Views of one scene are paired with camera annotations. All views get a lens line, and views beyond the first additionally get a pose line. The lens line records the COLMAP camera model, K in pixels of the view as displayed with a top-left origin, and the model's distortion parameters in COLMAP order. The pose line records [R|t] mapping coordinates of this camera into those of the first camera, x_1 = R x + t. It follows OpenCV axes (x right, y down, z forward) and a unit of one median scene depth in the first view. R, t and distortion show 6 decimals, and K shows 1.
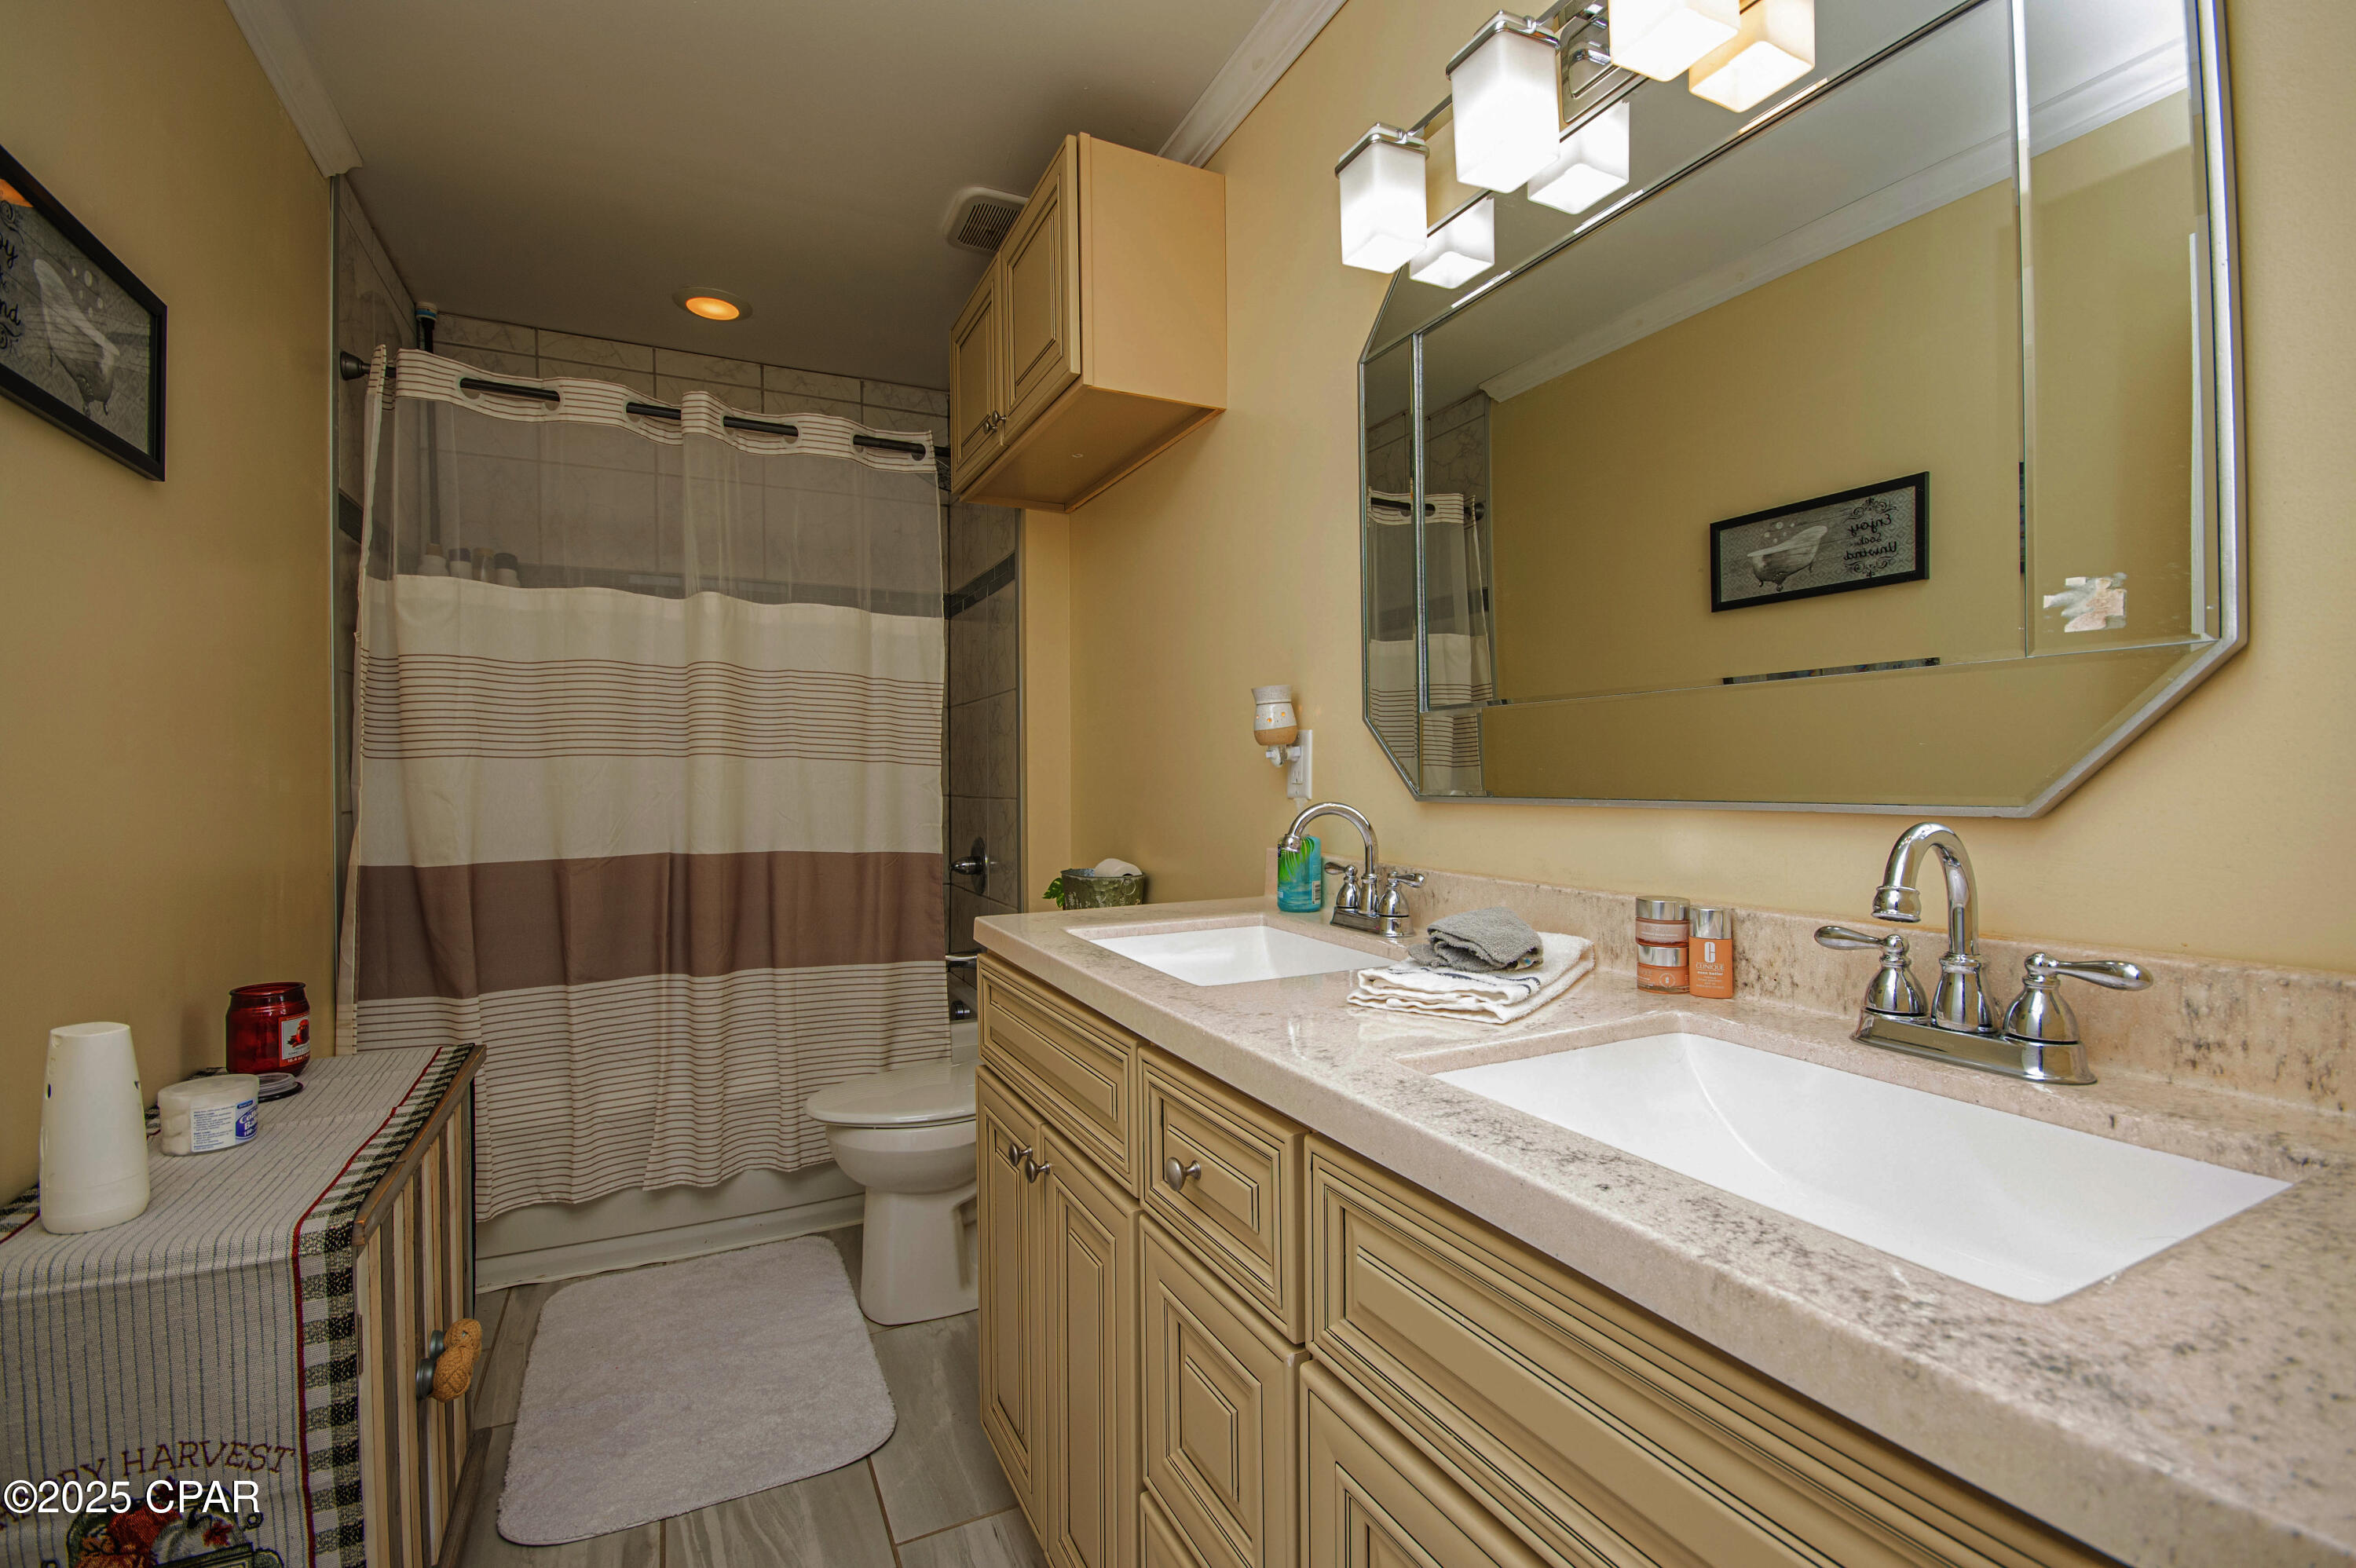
lens RADIAL K [[1047.5, 0, 1187.3], [0, 1047.5, 786.9], [0, 0, 1]] dist [0.001965, 0.000709]
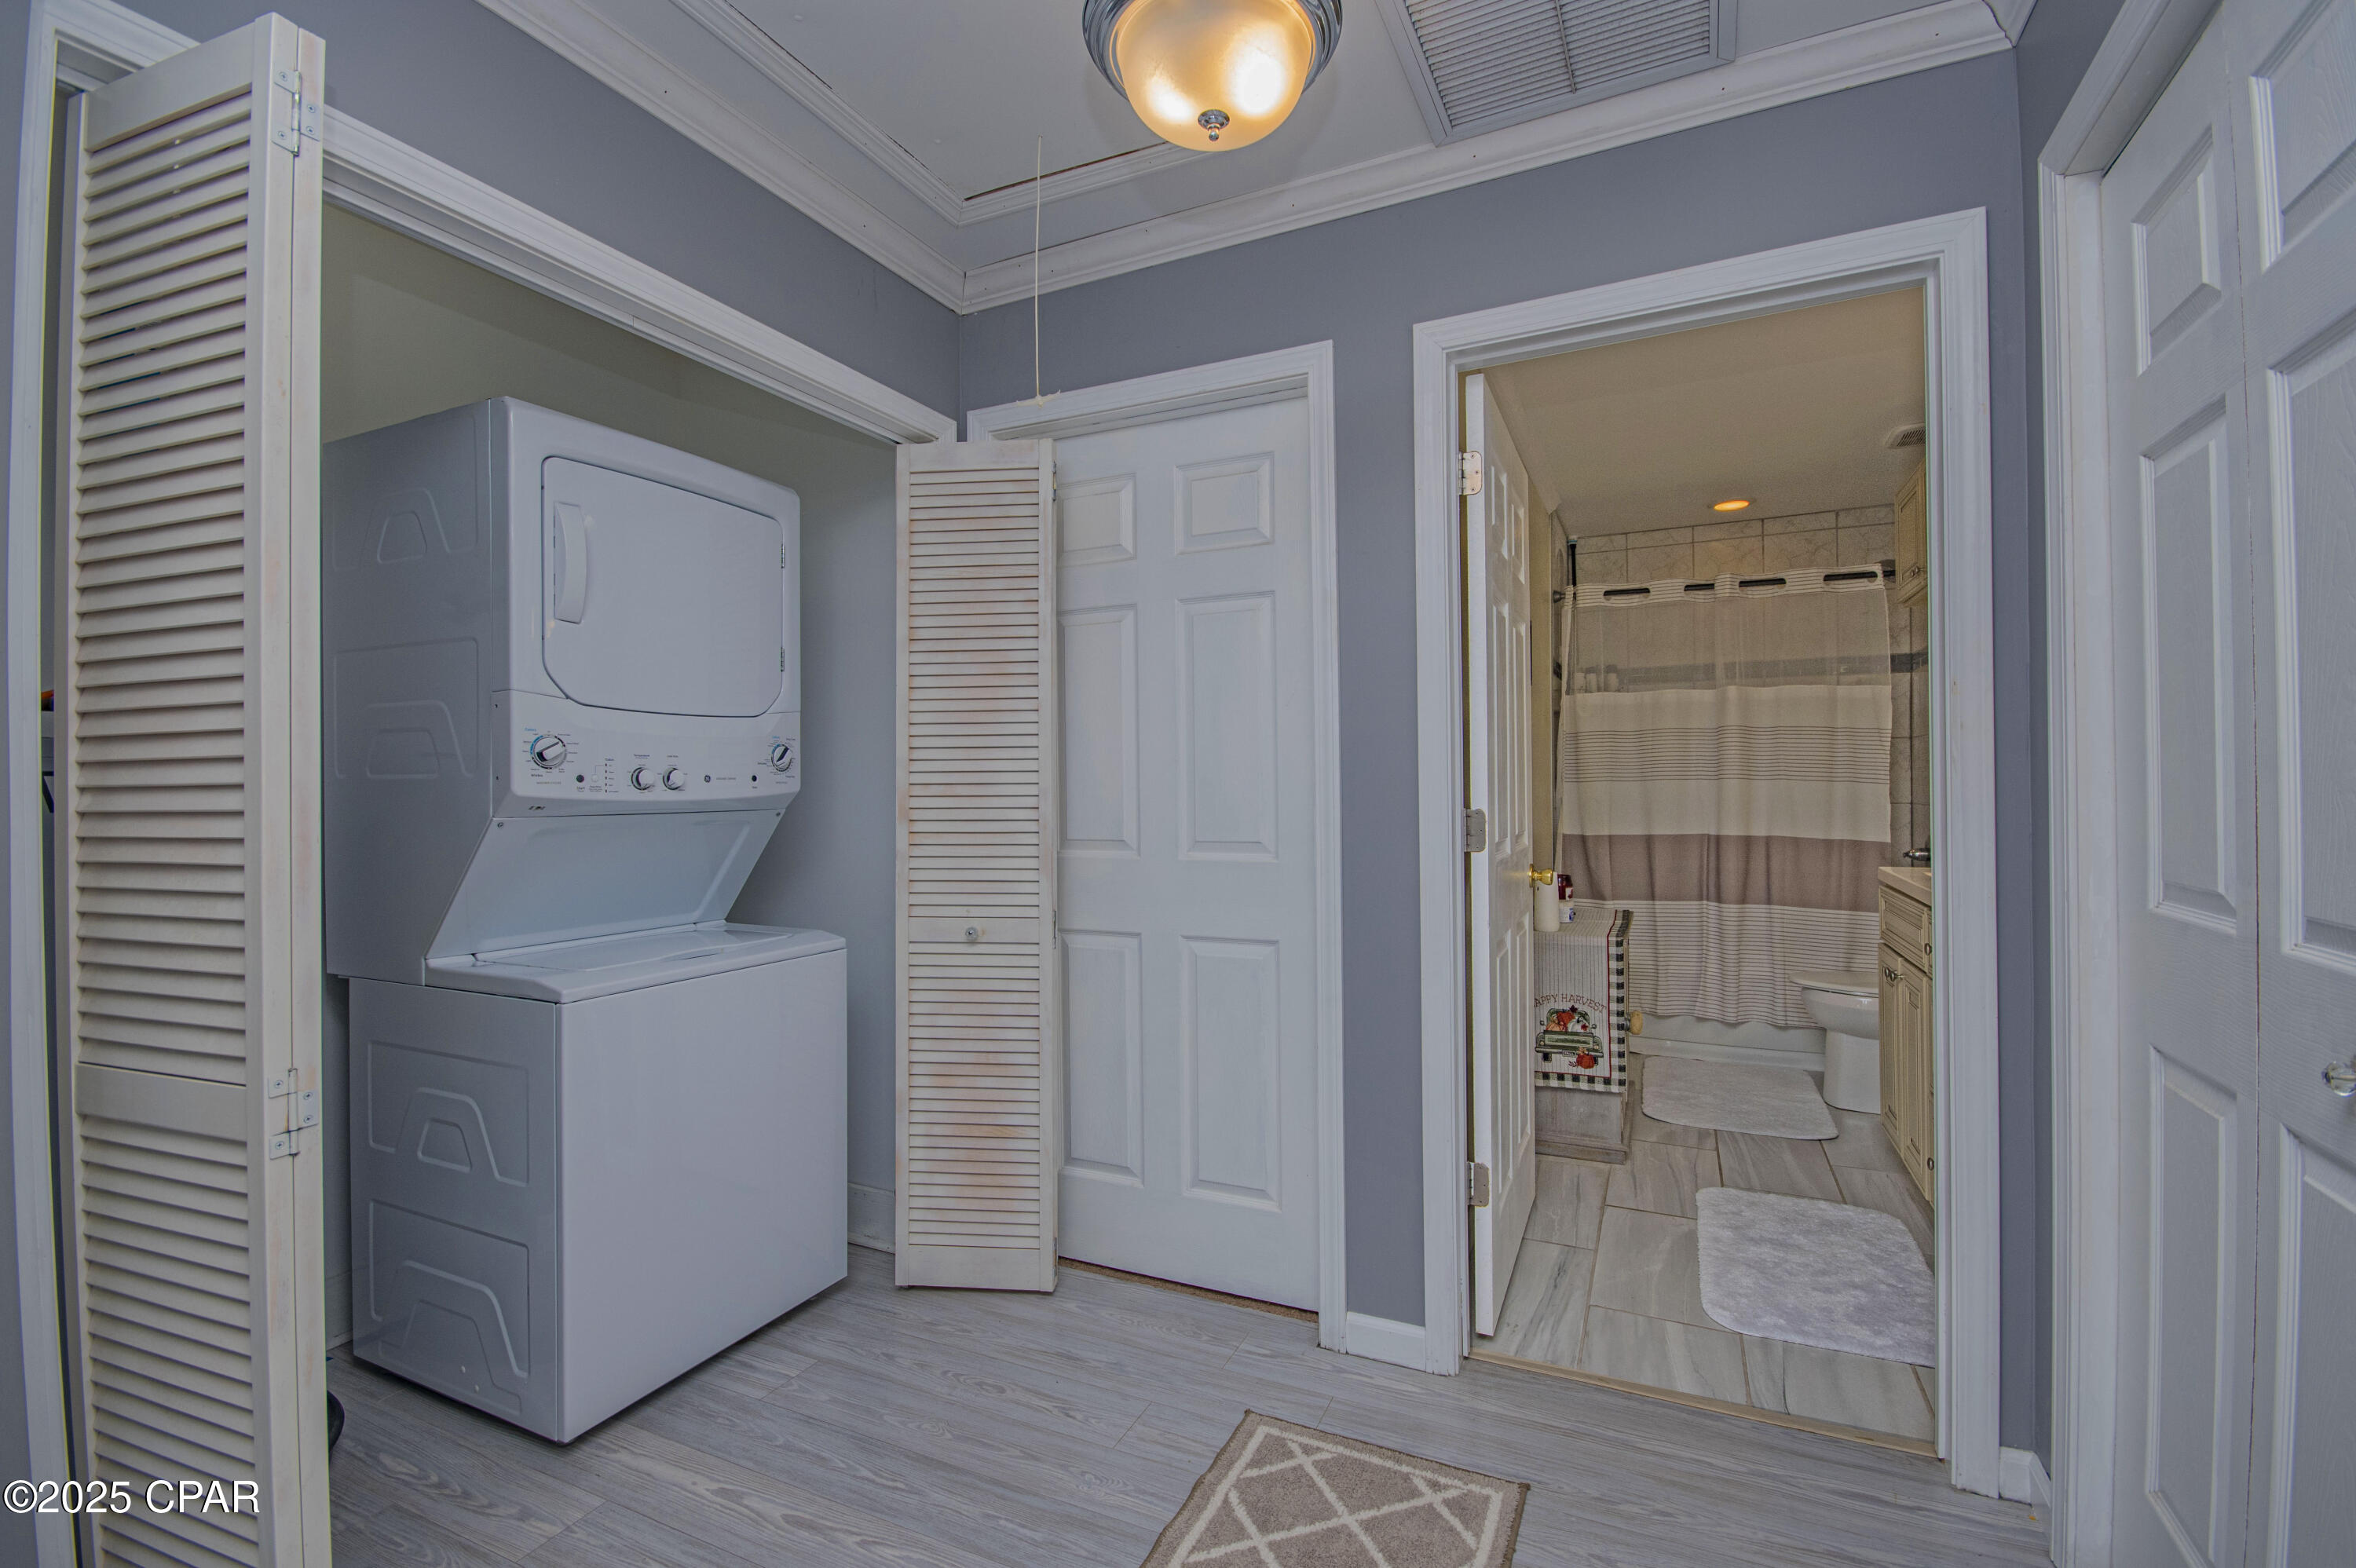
lens RADIAL K [[1047.5, 0, 1187.3], [0, 1047.5, 786.9], [0, 0, 1]] dist [0.001965, 0.000709]
pose [[0.632381, -0.001578, -0.774656, 0.326428], [-0.006197, 0.999956, -0.007096, 0.001710], [0.774632, 0.009288, 0.632343, -0.810566]]
